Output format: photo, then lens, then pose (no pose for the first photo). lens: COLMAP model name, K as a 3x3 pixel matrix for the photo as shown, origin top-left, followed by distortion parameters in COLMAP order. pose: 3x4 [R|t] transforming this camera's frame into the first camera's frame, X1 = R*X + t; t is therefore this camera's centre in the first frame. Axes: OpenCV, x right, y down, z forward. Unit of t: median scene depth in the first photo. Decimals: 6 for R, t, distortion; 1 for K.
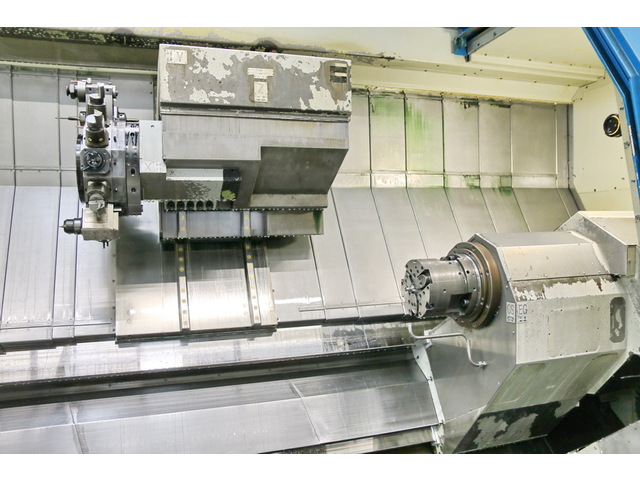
lens RADIAL K [[513.6, 0, 318.0], [0, 513.6, 252.7], [0, 0, 1]] dist [-0.124684, 0.105480]
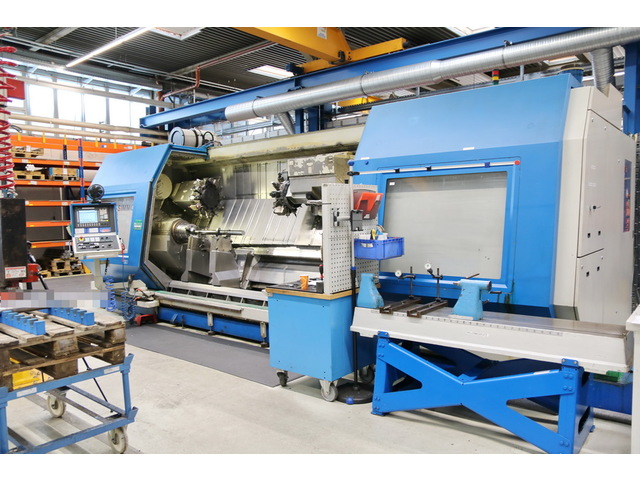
lens RADIAL K [[501.5, 0, 318.2], [0, 501.5, 252.0], [0, 0, 1]] dist [-0.125590, 0.110700]
pose [[0.529707, 0.073715, -0.844971, 2.488193], [-0.033163, 0.997254, 0.066211, -0.009839], [0.847532, -0.007050, 0.530698, -0.608312]]
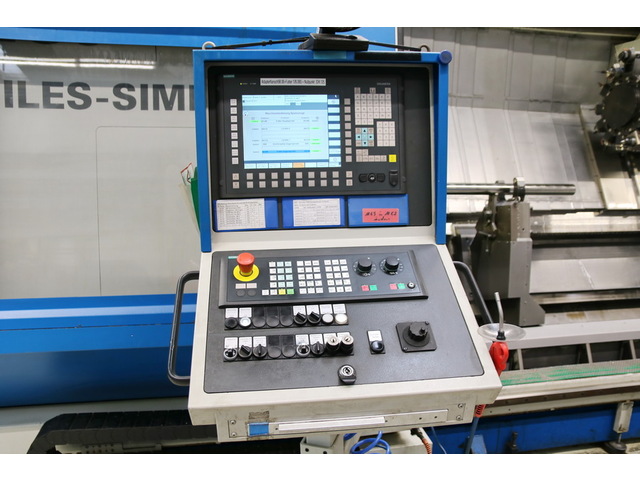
lens RADIAL K [[501.5, 0, 318.2], [0, 501.5, 252.0], [0, 0, 1]] dist [-0.125590, 0.110700]
pose [[0.990630, 0.064617, -0.120316, -1.171789], [-0.042445, 0.983029, 0.178470, 0.059959], [0.129807, -0.171691, 0.976561, -0.729446]]
